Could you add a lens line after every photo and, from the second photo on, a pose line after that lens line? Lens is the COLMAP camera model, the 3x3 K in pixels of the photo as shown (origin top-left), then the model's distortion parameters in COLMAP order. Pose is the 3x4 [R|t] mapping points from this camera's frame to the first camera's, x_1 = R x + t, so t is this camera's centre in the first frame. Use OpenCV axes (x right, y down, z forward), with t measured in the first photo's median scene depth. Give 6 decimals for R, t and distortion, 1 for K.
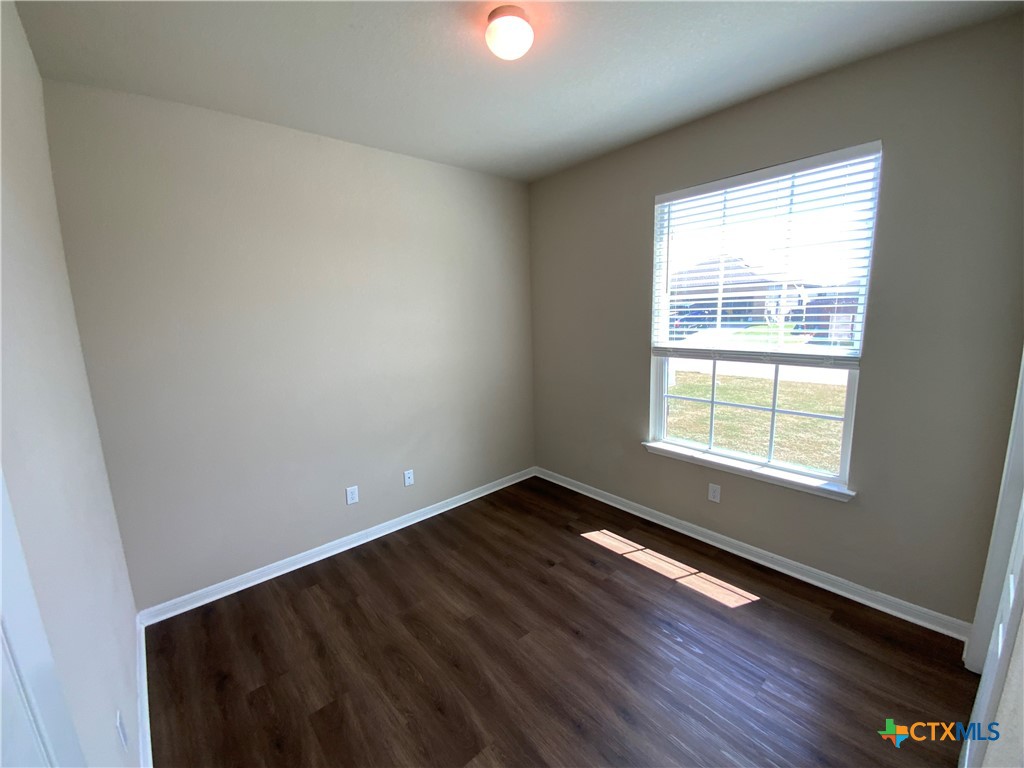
lens RADIAL K [[415.6, 0, 514.3], [0, 415.6, 381.0], [0, 0, 1]] dist [0.010333, -0.011705]
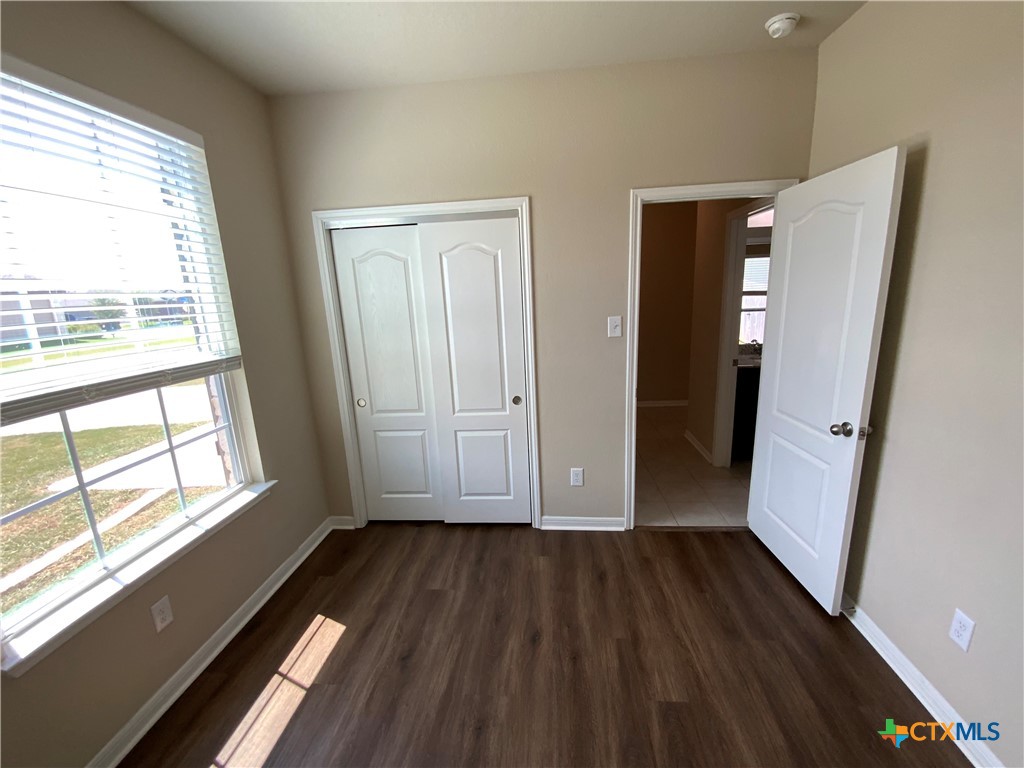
lens RADIAL K [[429.2, 0, 508.2], [0, 429.2, 382.8], [0, 0, 1]] dist [0.002112, 0.000130]
pose [[-0.687107, -0.087011, 0.721328, -0.362063], [0.184453, 0.939386, 0.289016, -0.170294], [-0.702753, 0.331636, -0.629409, 1.184593]]
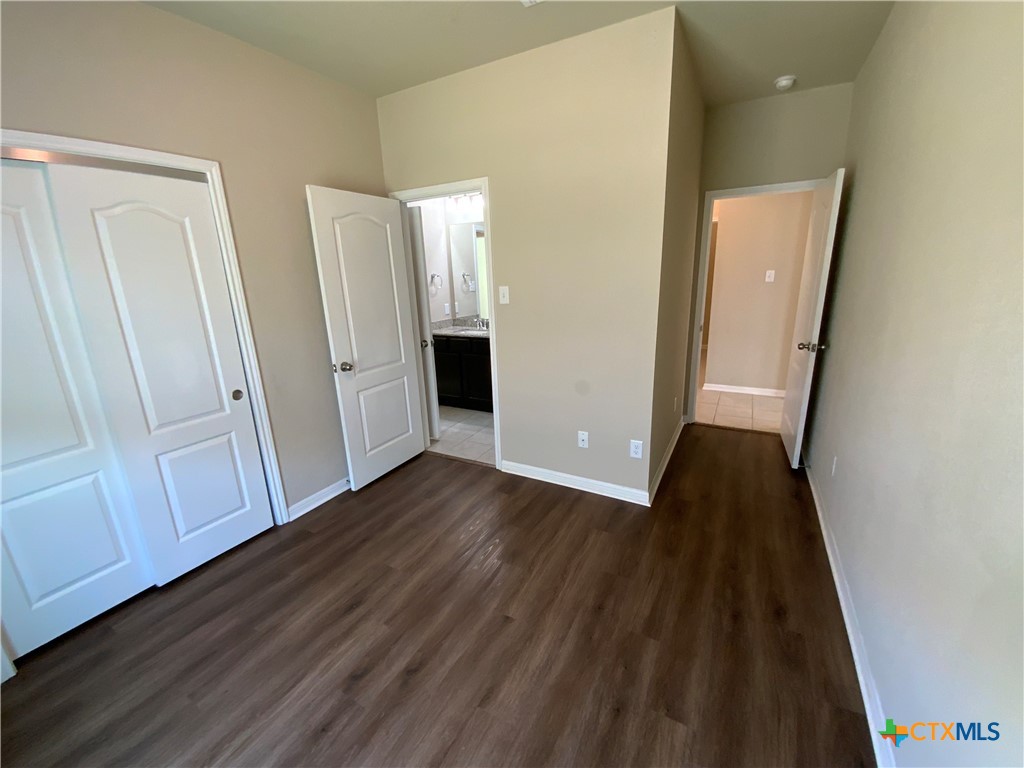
lens RADIAL K [[415.6, 0, 514.8], [0, 415.6, 383.4], [0, 0, 1]] dist [0.010333, -0.011705]
pose [[-0.936697, 0.141517, -0.320268, 0.448981], [-0.000343, 0.914313, 0.405009, -0.236129], [0.350141, 0.379480, -0.856386, 1.717144]]
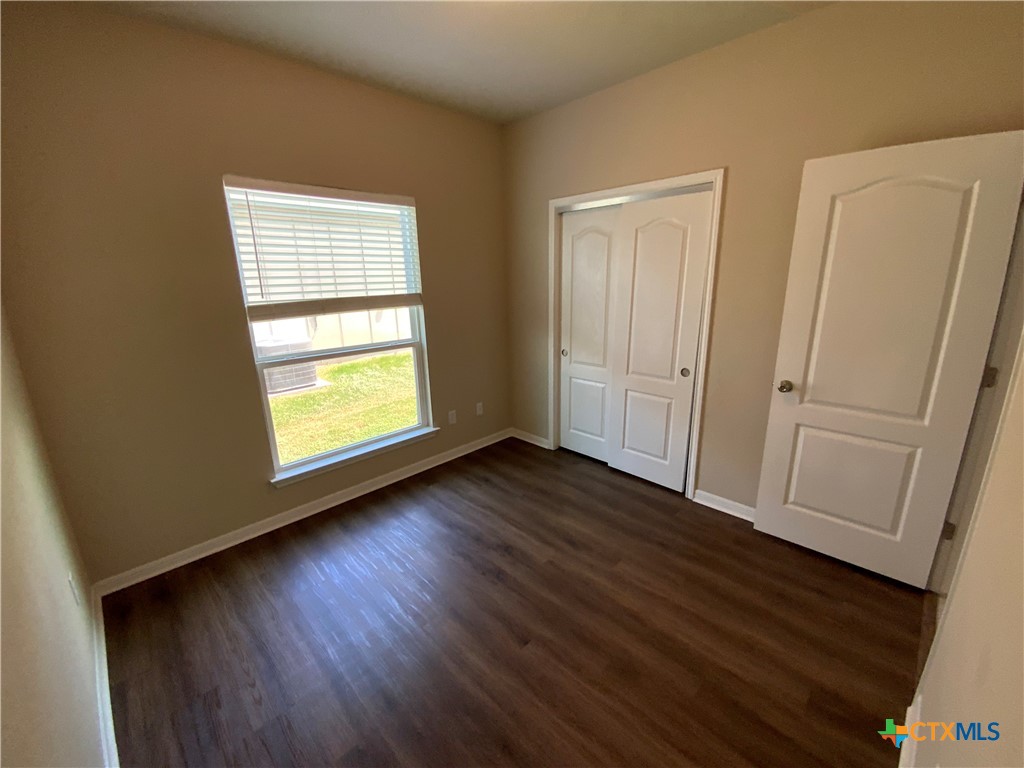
lens RADIAL K [[415.6, 0, 507.0], [0, 415.6, 381.2], [0, 0, 1]] dist [0.010333, -0.011705]
pose [[-0.050760, -0.227008, 0.972569, -0.833160], [0.185064, 0.954821, 0.232525, -0.099928], [-0.981415, 0.191791, -0.006456, 0.820483]]
